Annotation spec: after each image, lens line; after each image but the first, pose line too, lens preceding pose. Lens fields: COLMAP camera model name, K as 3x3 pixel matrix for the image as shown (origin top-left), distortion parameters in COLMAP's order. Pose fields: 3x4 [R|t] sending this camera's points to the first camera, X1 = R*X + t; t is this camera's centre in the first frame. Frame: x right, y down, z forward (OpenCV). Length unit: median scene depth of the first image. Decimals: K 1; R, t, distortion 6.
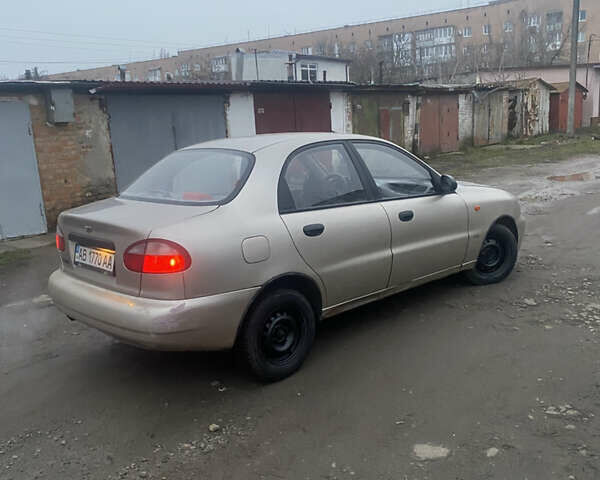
lens RADIAL K [[624.3, 0, 298.5], [0, 624.3, 239.5], [0, 0, 1]] dist [0.063012, 0.000000]
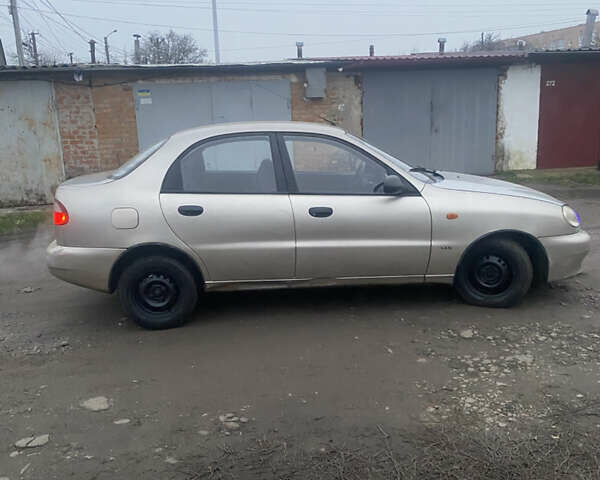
lens RADIAL K [[624.3, 0, 297.9], [0, 624.3, 242.7], [0, 0, 1]] dist [0.063012, 0.000000]
pose [[0.755840, 0.168760, -0.632634, 0.377556], [-0.129682, 0.985657, 0.107994, -0.044249], [0.641785, 0.000416, 0.766885, 0.104157]]
